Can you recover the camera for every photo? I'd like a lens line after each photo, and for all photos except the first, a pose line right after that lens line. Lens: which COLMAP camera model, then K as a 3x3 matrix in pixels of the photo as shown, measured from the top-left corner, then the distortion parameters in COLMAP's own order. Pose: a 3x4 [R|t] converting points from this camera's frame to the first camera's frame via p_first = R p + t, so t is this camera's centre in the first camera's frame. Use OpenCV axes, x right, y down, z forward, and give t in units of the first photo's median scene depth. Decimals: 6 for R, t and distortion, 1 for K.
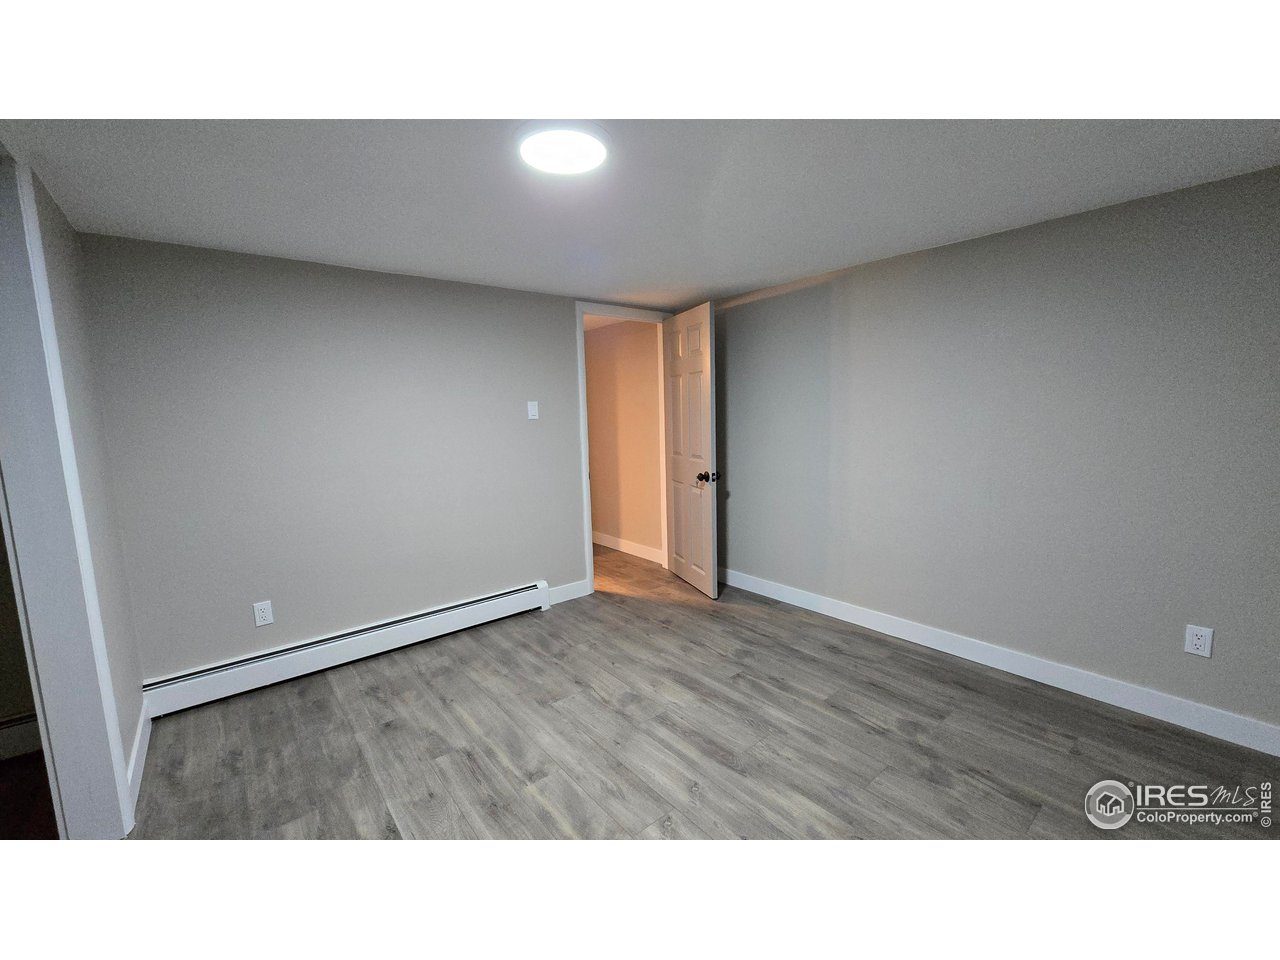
lens RADIAL K [[517.9, 0, 636.3], [0, 517.9, 475.2], [0, 0, 1]] dist [-0.002932, 0.000697]
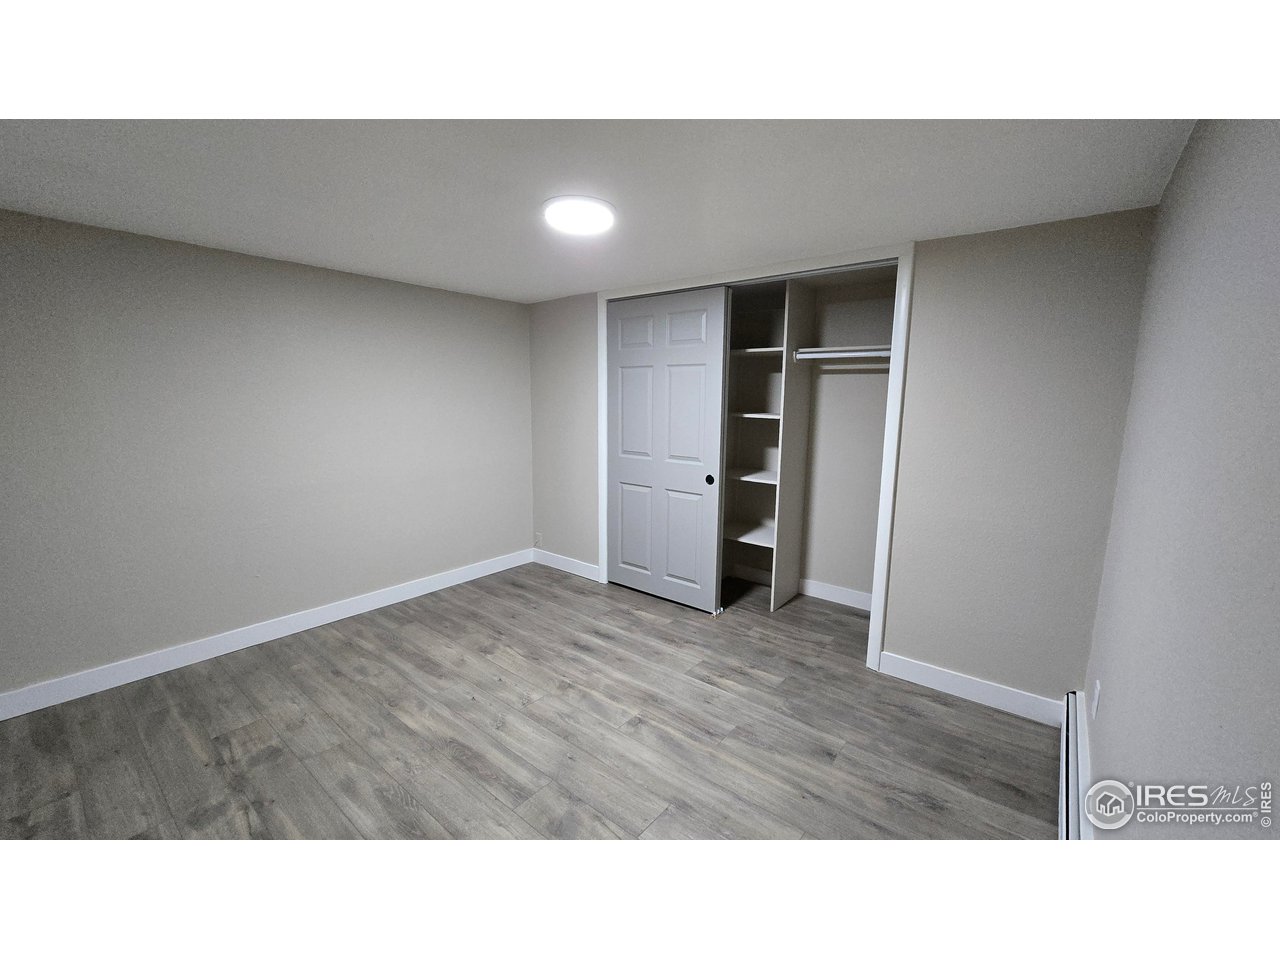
lens RADIAL K [[517.9, 0, 642.3], [0, 517.9, 478.3], [0, 0, 1]] dist [-0.002932, 0.000697]
pose [[-0.977386, 0.047005, -0.206170, 0.008236], [-0.012820, 0.960016, 0.279653, -0.261928], [0.211072, 0.275972, -0.937704, 1.830771]]
